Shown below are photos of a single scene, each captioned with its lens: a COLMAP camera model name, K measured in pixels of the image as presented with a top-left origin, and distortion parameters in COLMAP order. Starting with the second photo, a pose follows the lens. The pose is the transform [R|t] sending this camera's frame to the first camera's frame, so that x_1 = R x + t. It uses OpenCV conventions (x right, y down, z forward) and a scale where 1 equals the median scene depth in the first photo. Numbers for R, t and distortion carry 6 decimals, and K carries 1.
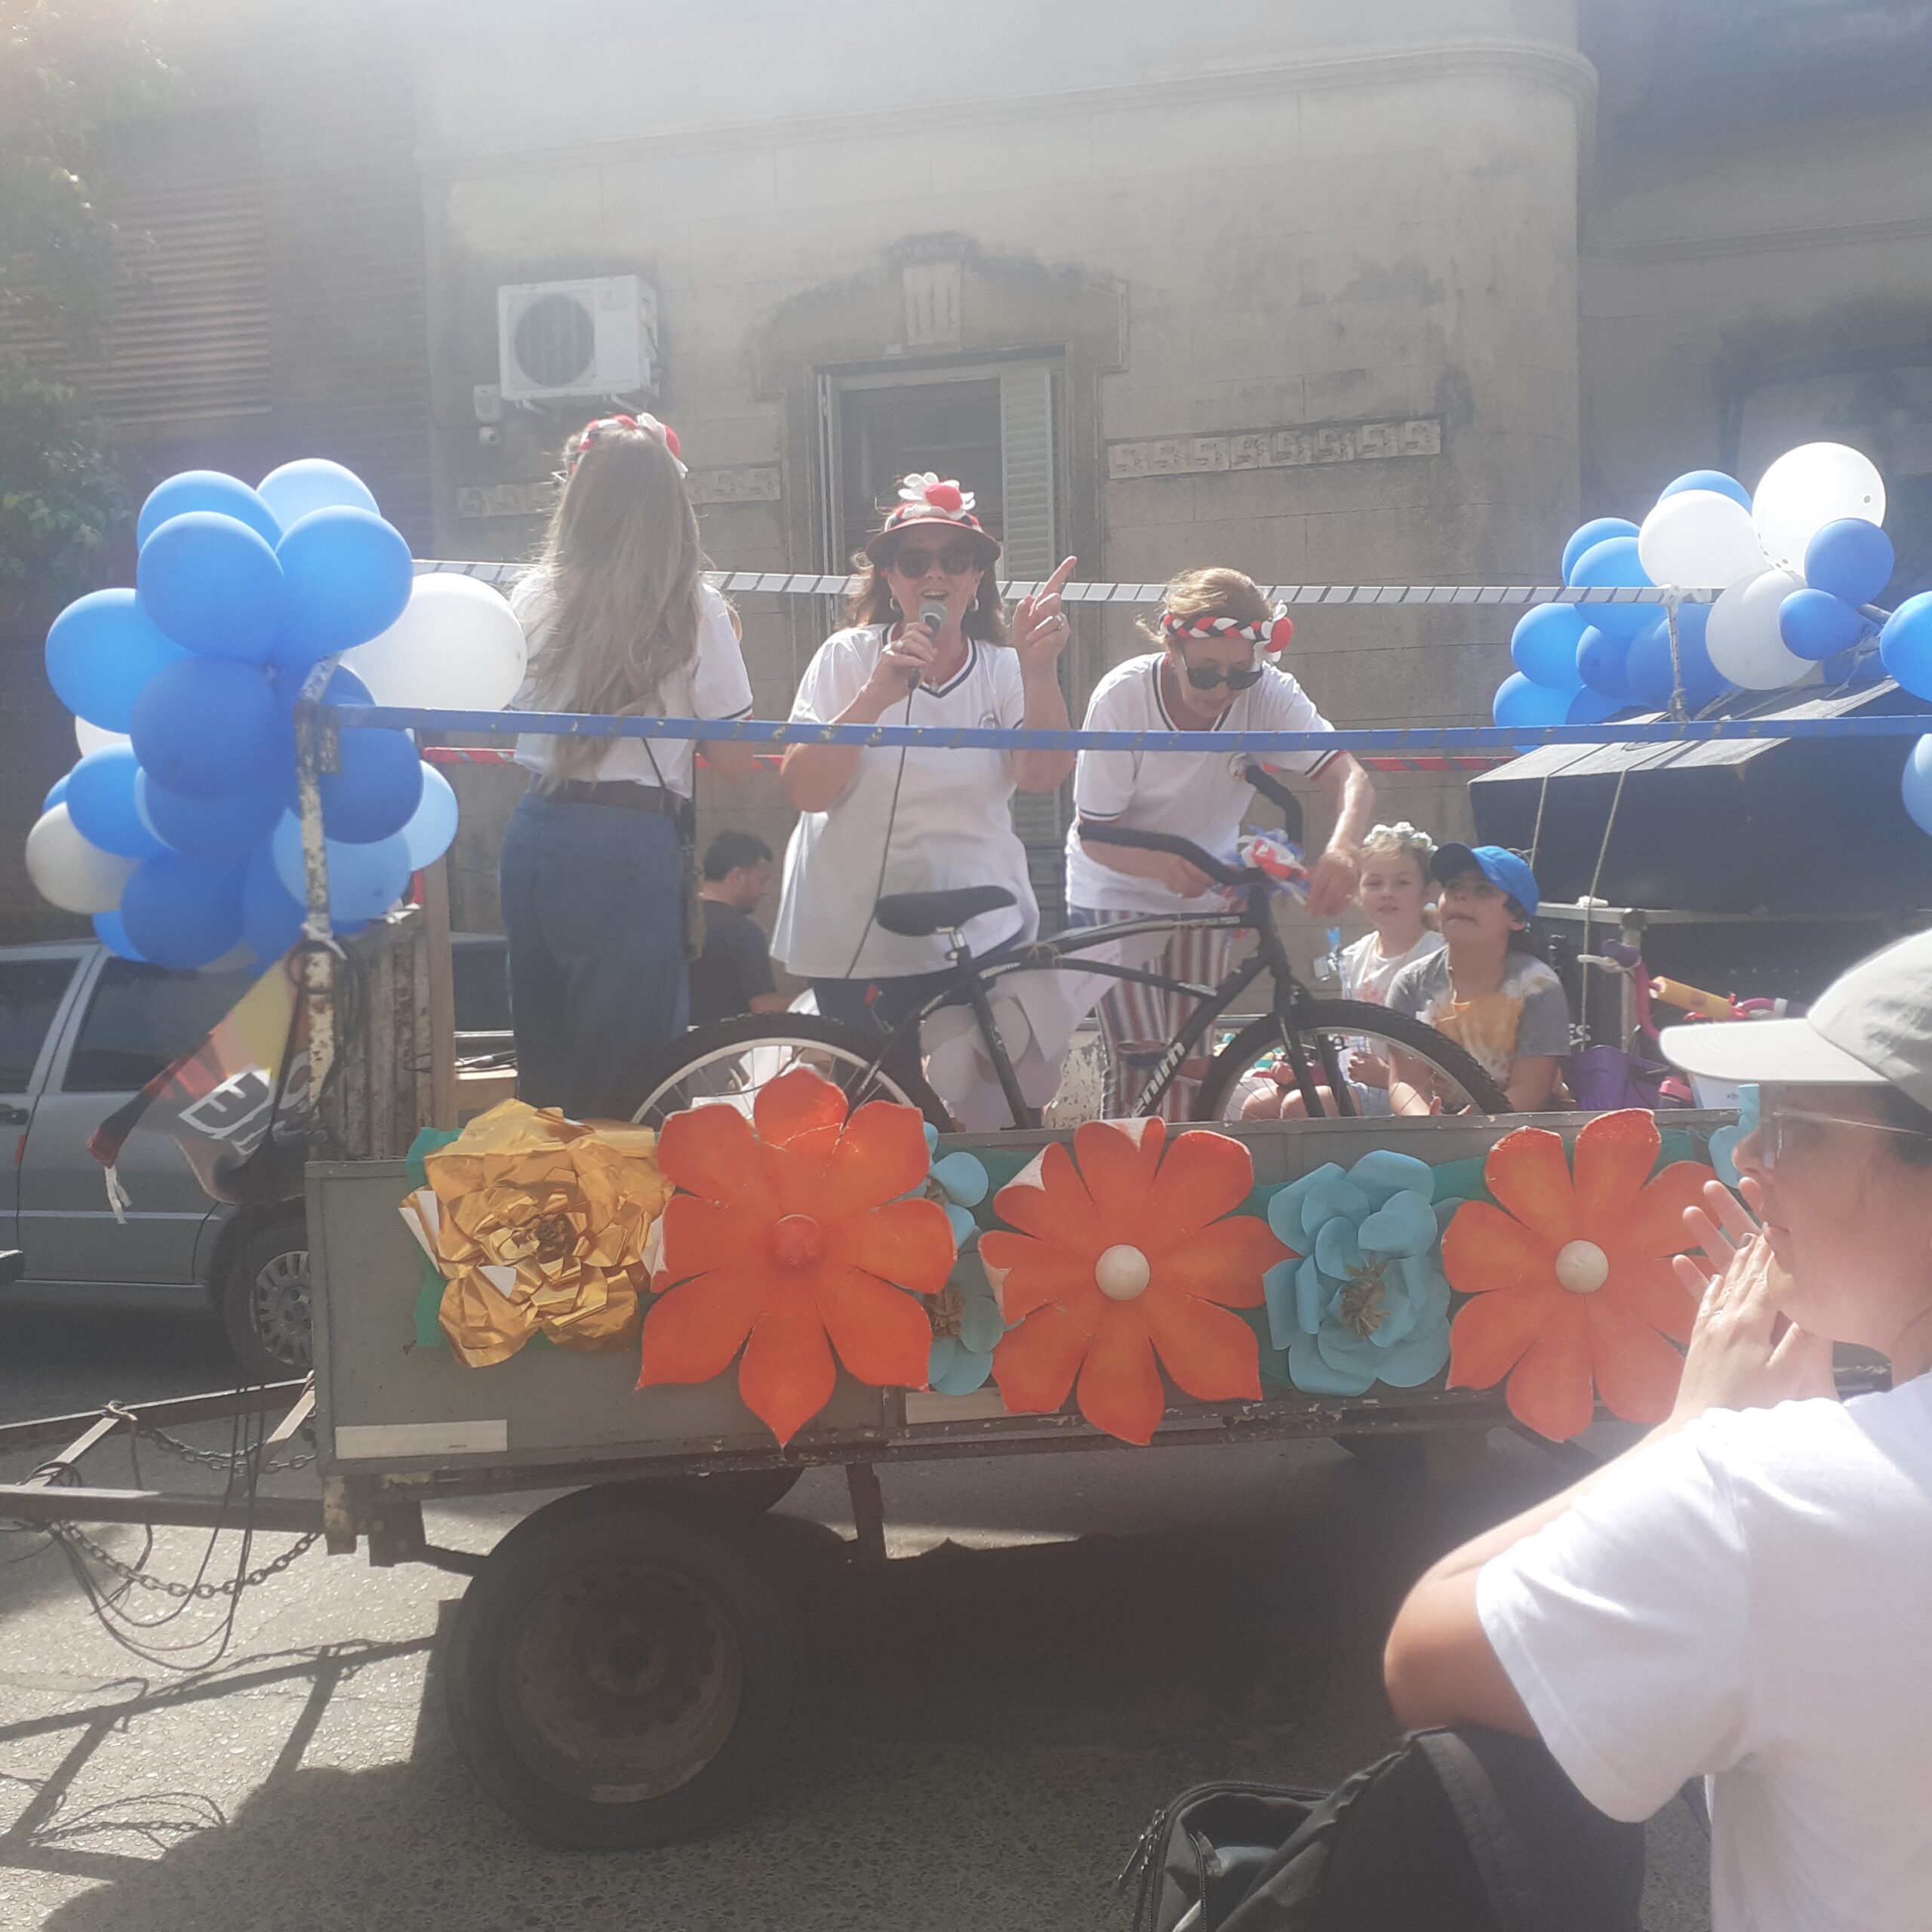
lens RADIAL K [[2119.1, 0, 964.4], [0, 2119.1, 1075.2], [0, 0, 1]] dist [-0.119533, 0.353302]
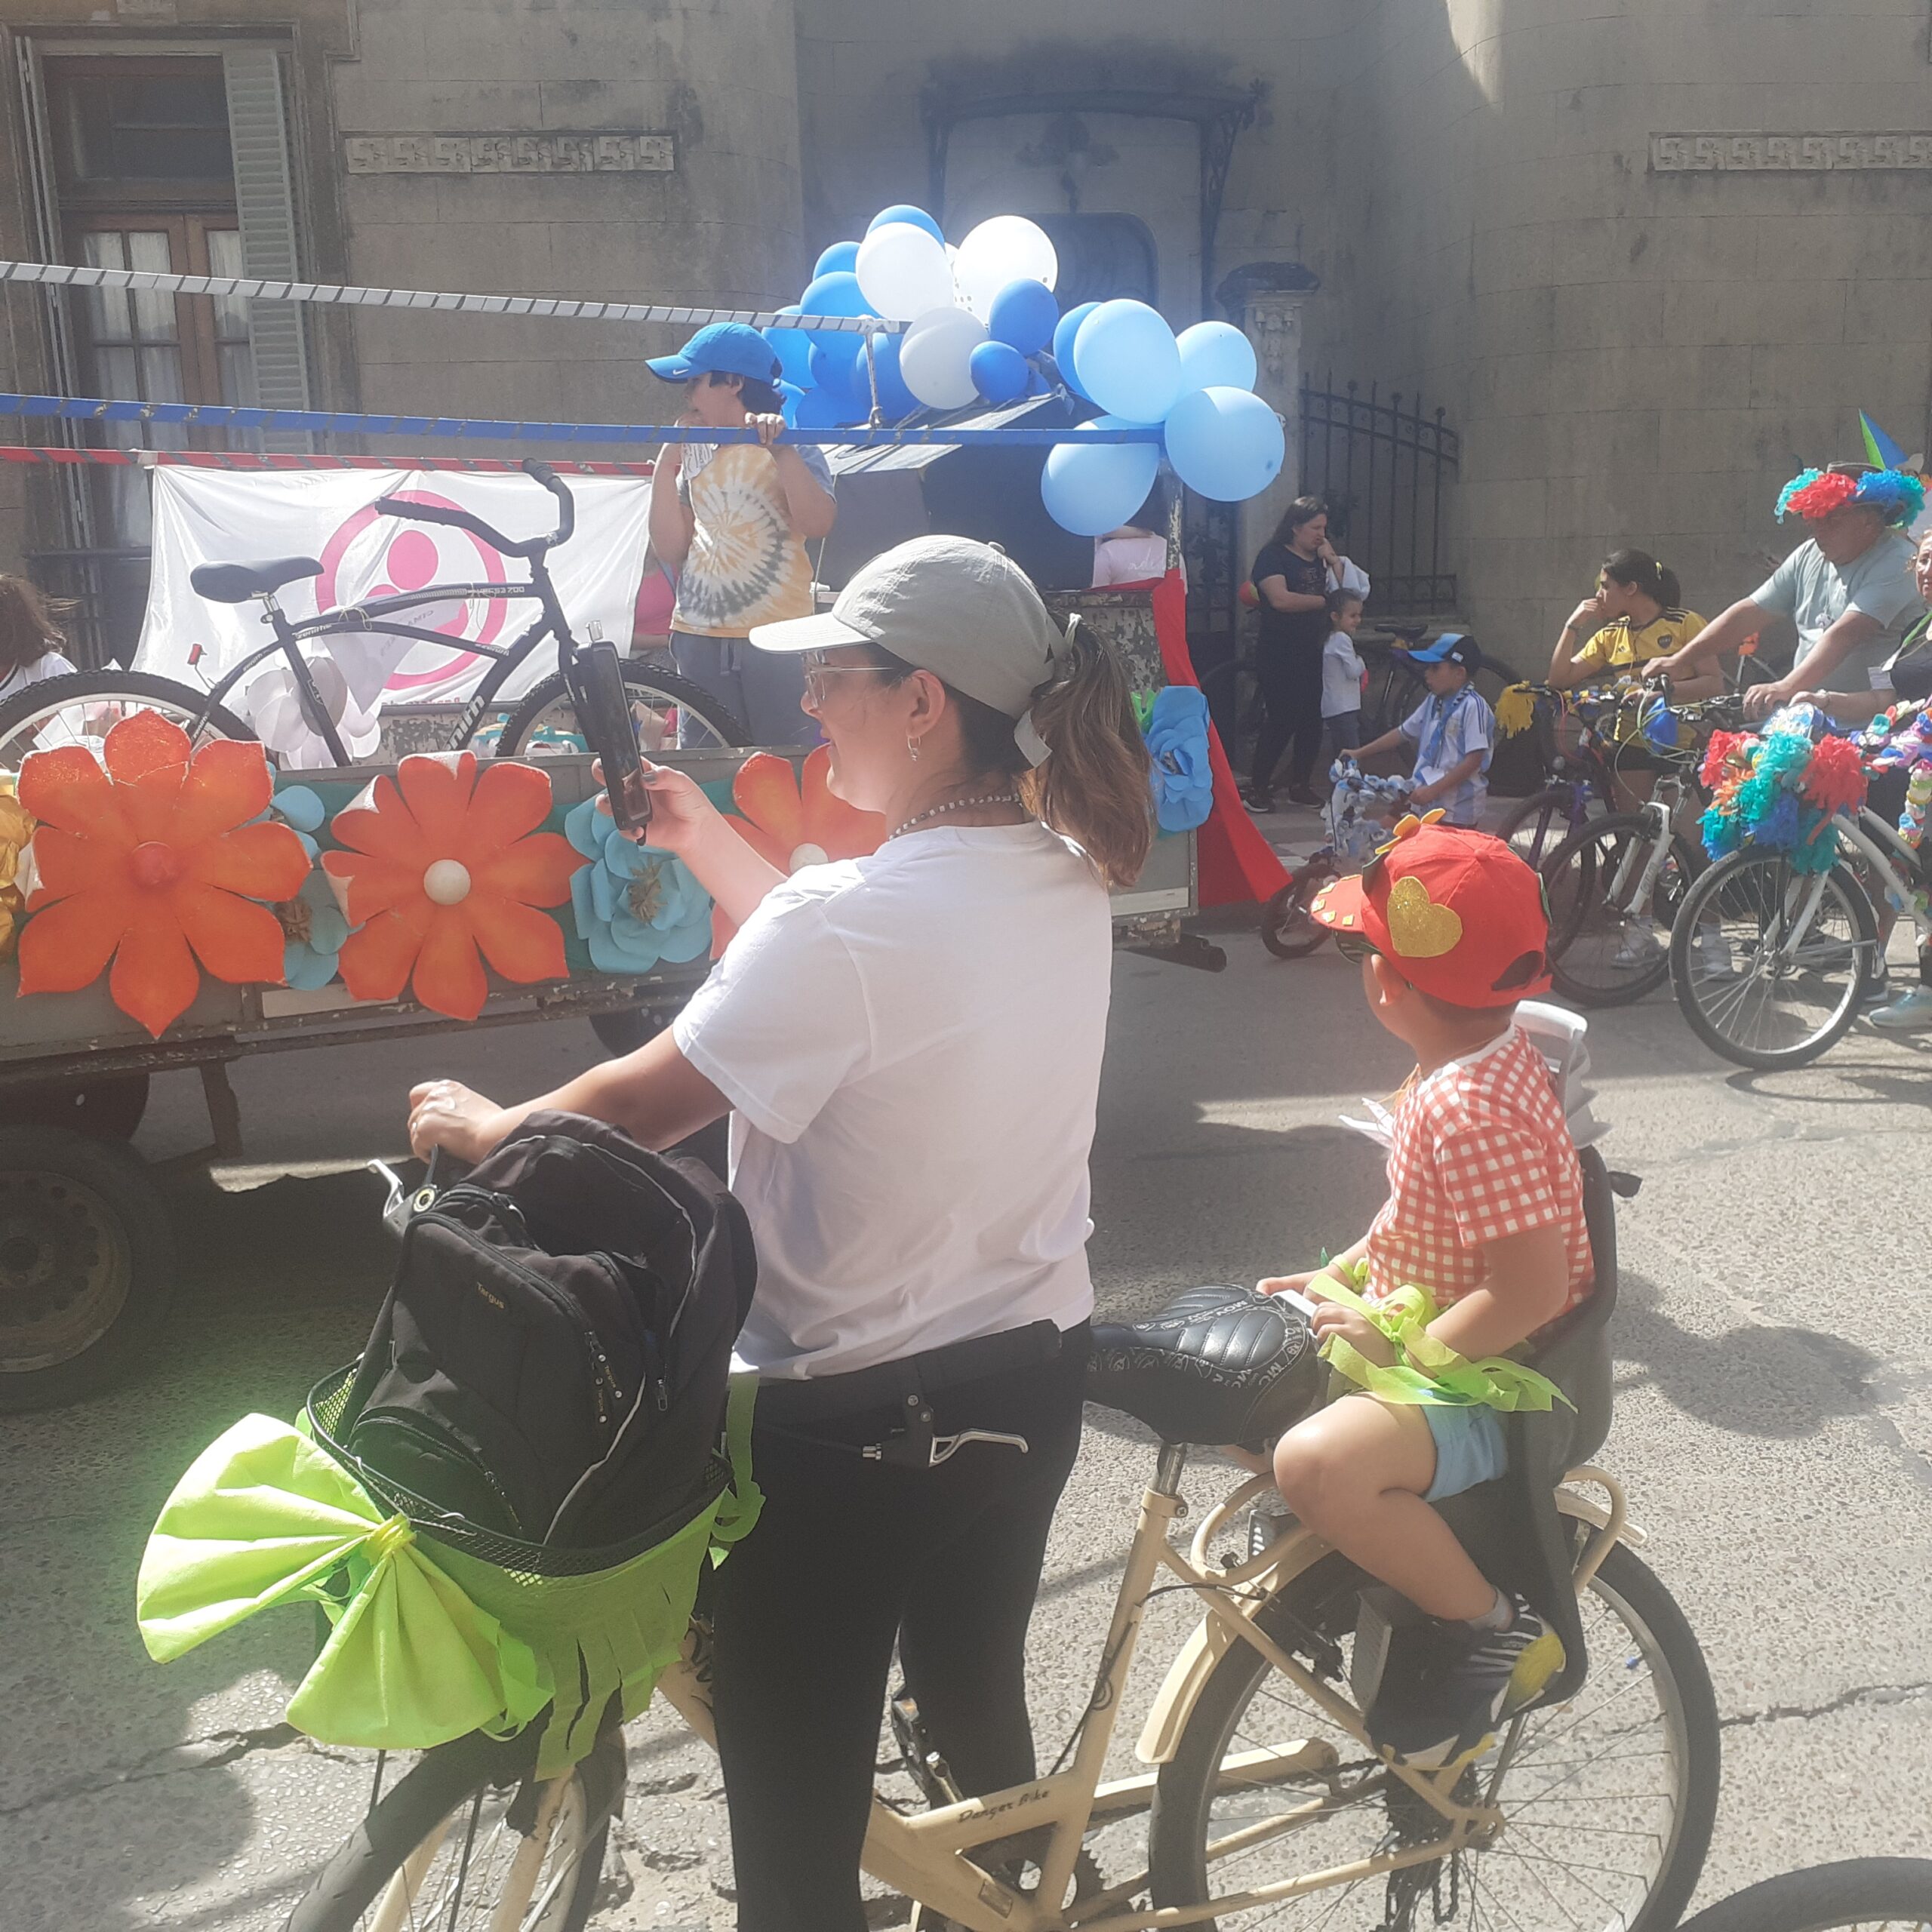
lens RADIAL K [[2168.6, 0, 964.8], [0, 2168.6, 997.3], [0, 0, 1]] dist [0.098052, -0.198363]
pose [[0.941282, -0.060813, 0.332098, -0.057335], [0.032282, 0.995349, 0.090765, 0.049519], [-0.336073, -0.074715, 0.938868, -0.245170]]
